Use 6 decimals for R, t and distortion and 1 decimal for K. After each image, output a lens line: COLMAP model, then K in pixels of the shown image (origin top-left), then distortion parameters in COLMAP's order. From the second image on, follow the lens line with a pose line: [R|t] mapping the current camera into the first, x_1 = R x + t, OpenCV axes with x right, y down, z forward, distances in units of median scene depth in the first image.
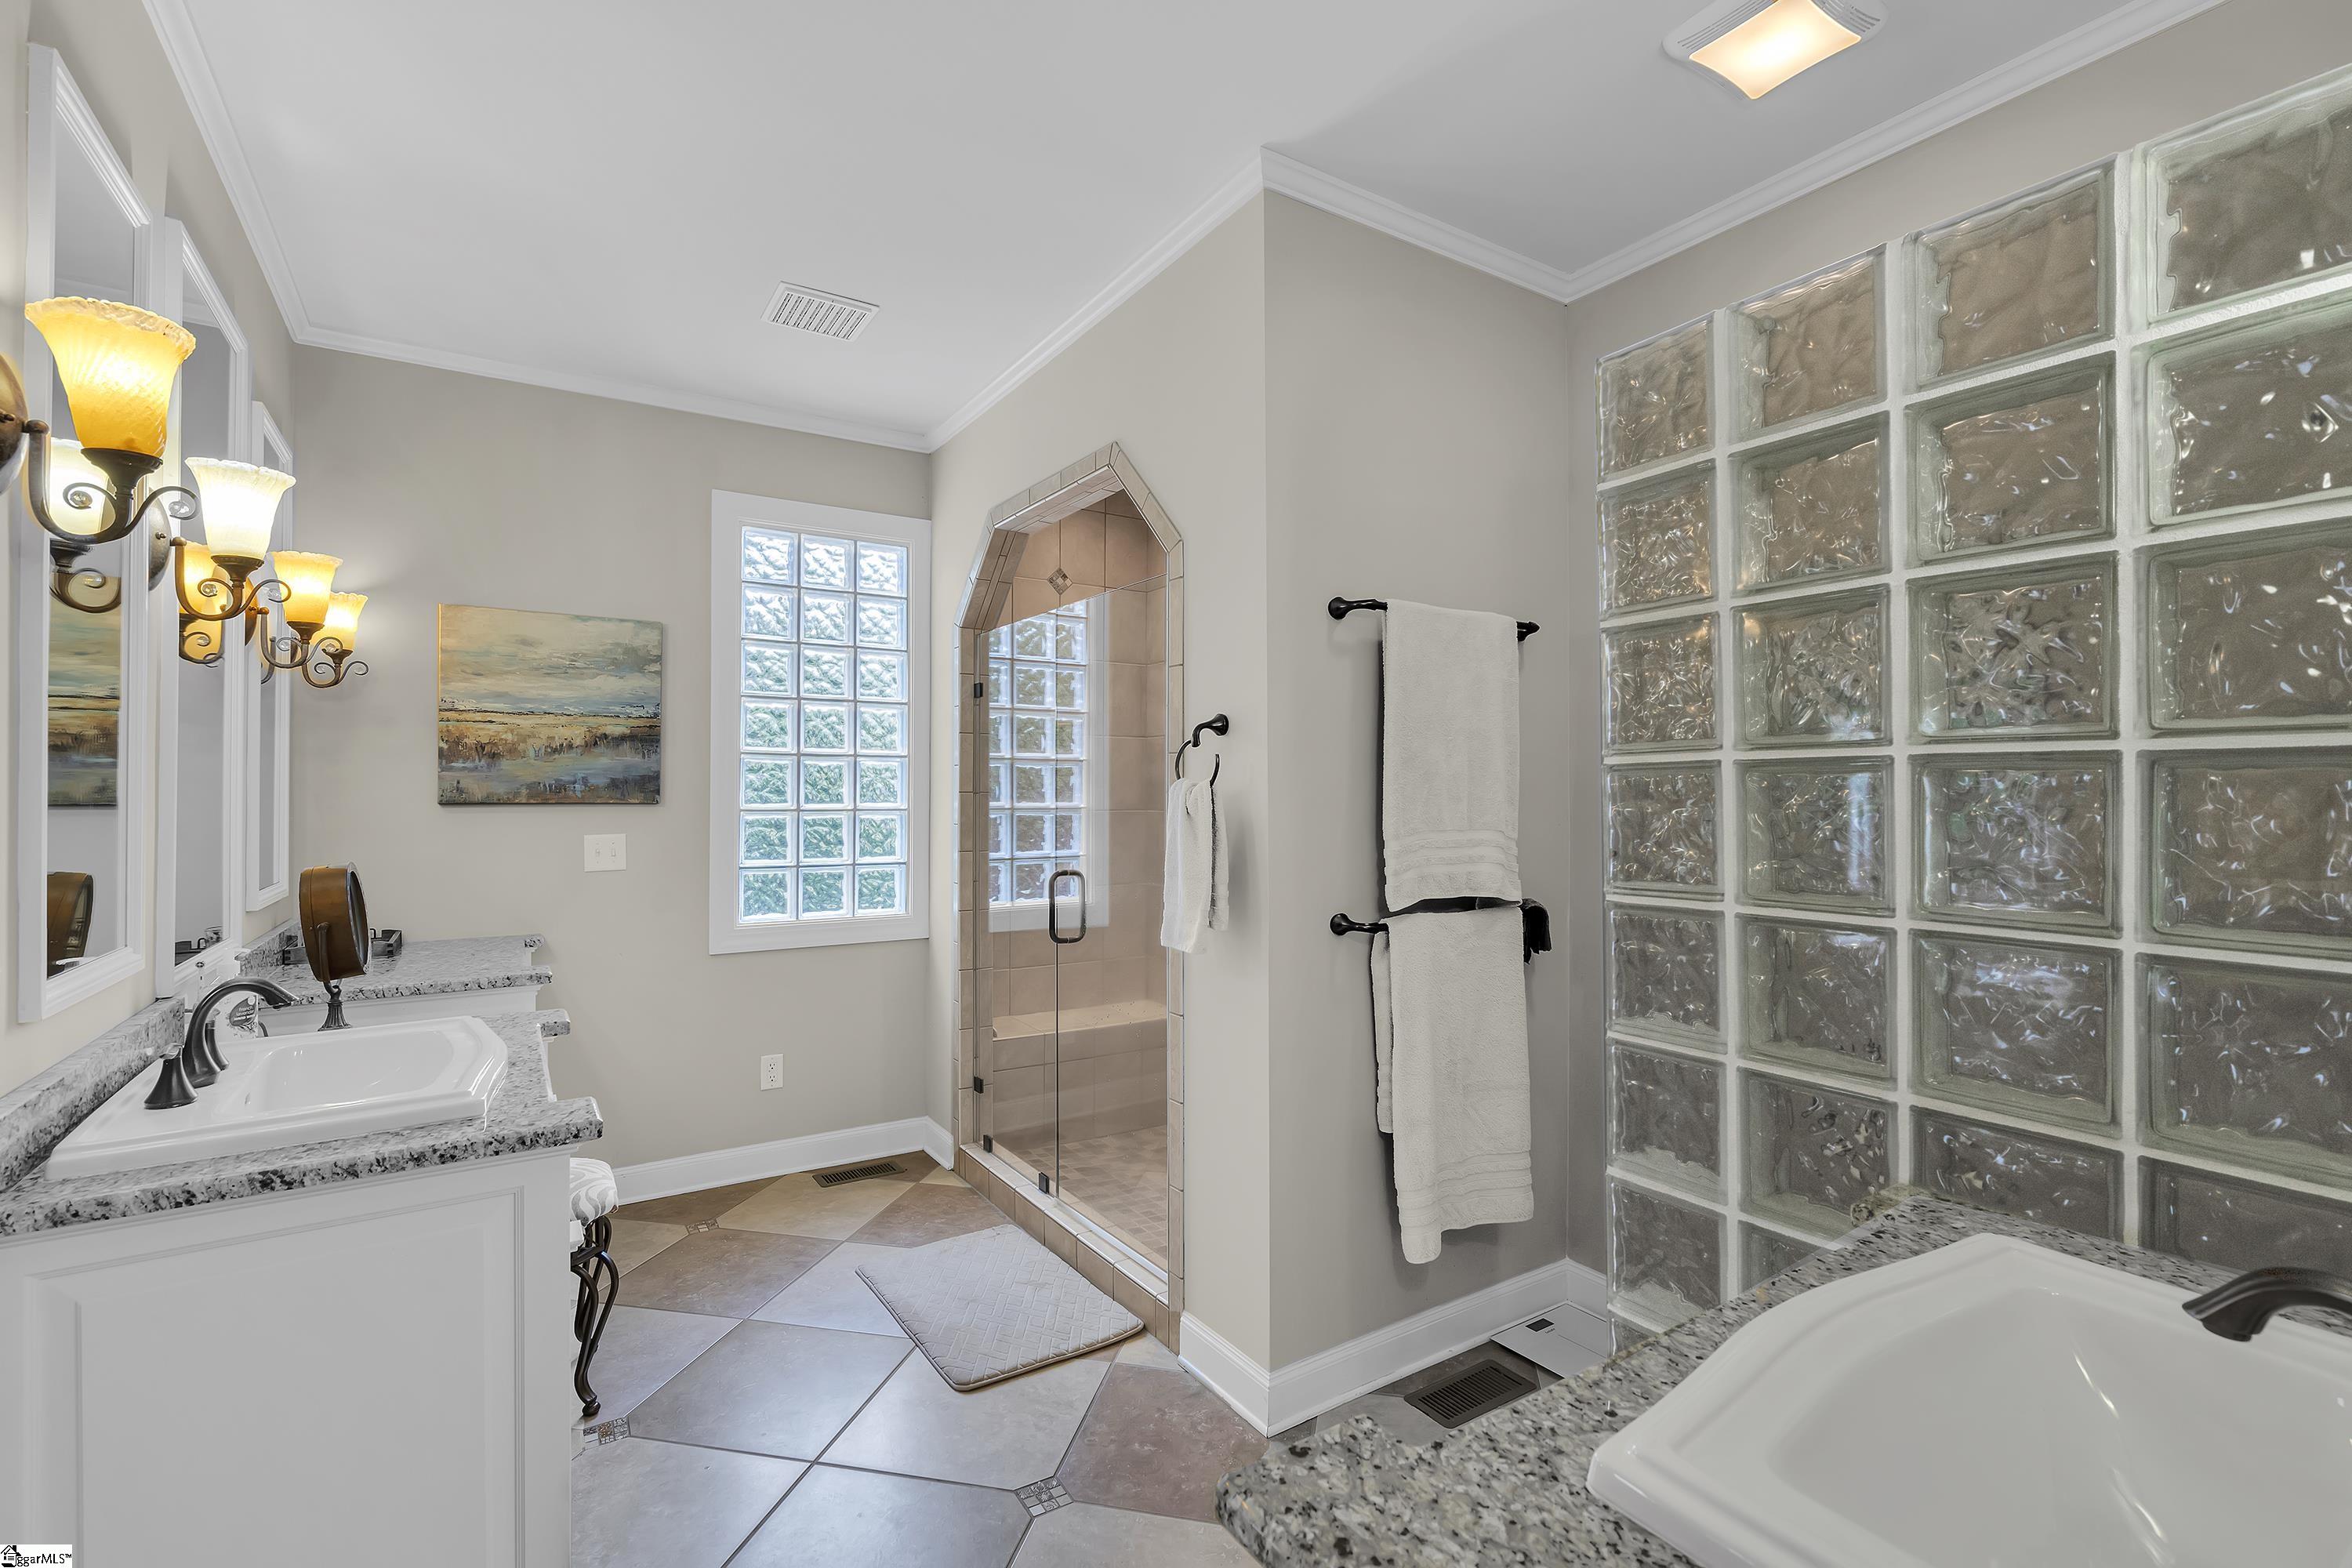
lens RADIAL K [[1056.8, 0, 1183.2], [0, 1056.8, 786.7], [0, 0, 1]] dist [-0.004858, 0.001294]
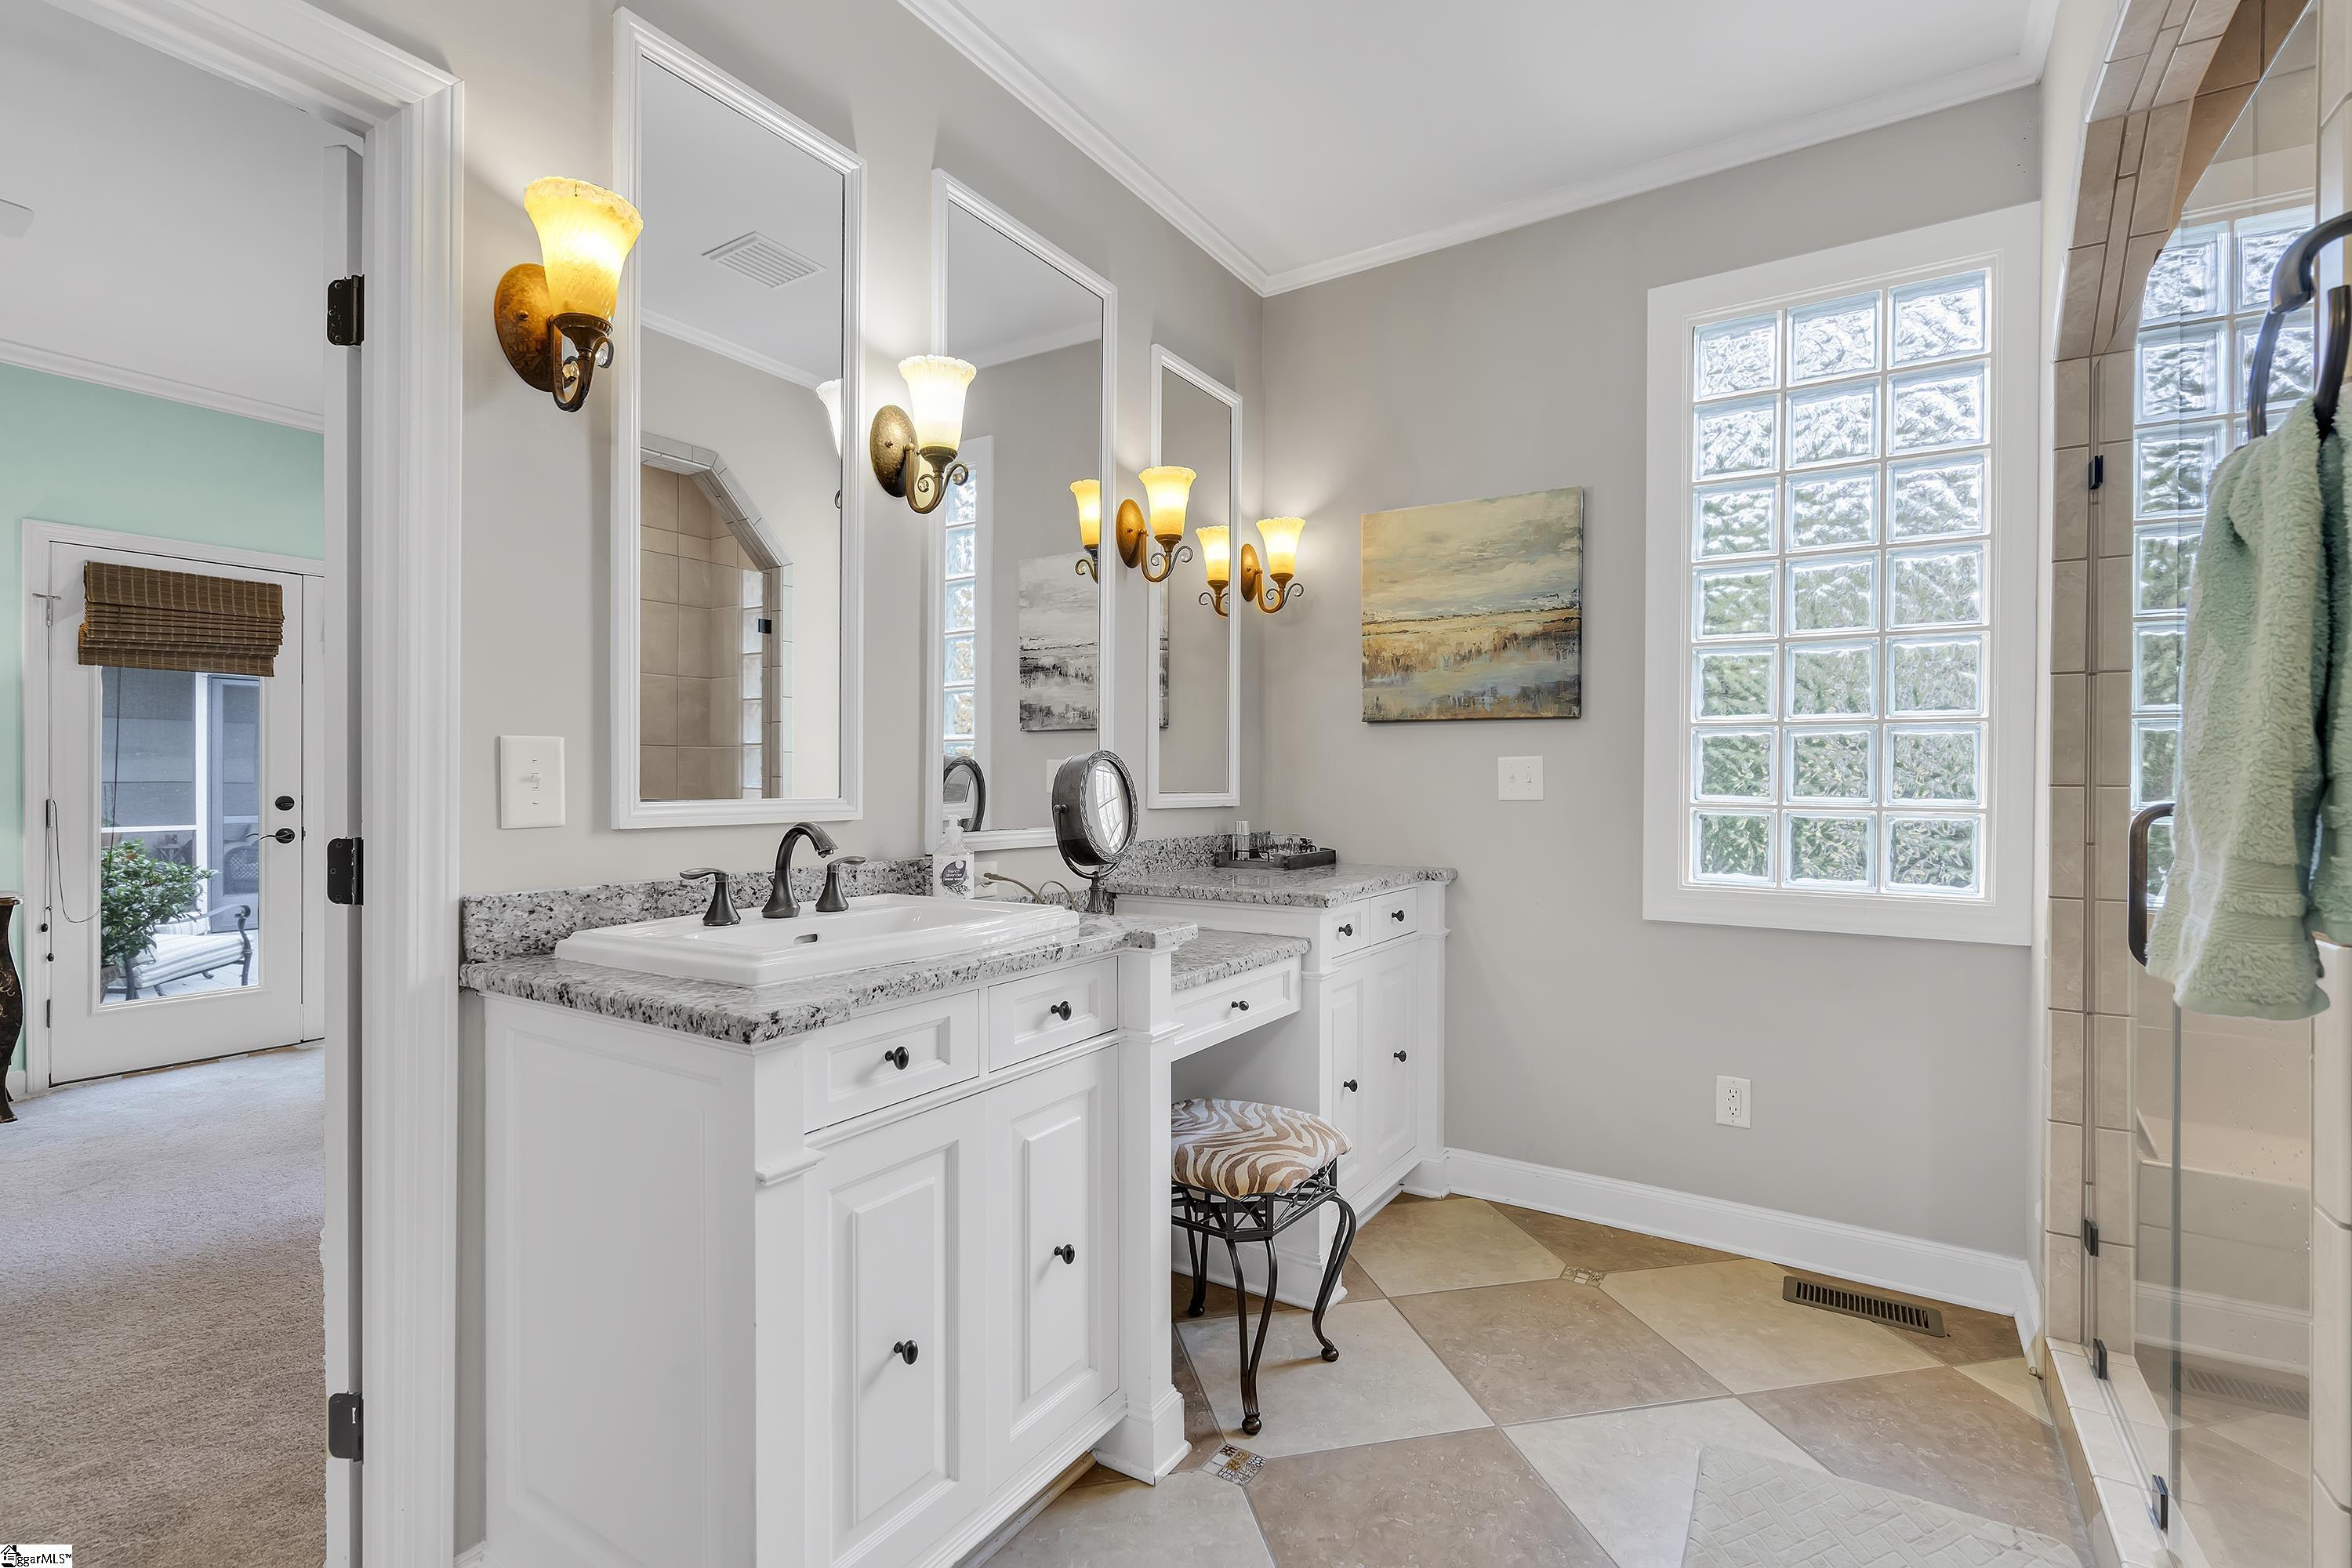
lens RADIAL K [[1056.8, 0, 1183.2], [0, 1056.8, 786.7], [0, 0, 1]] dist [-0.004858, 0.001294]
pose [[0.407776, 0.005897, -0.913063, 0.101649], [-0.000827, 0.999981, 0.006089, 0.064093], [0.913082, -0.001728, 0.407773, 0.417864]]
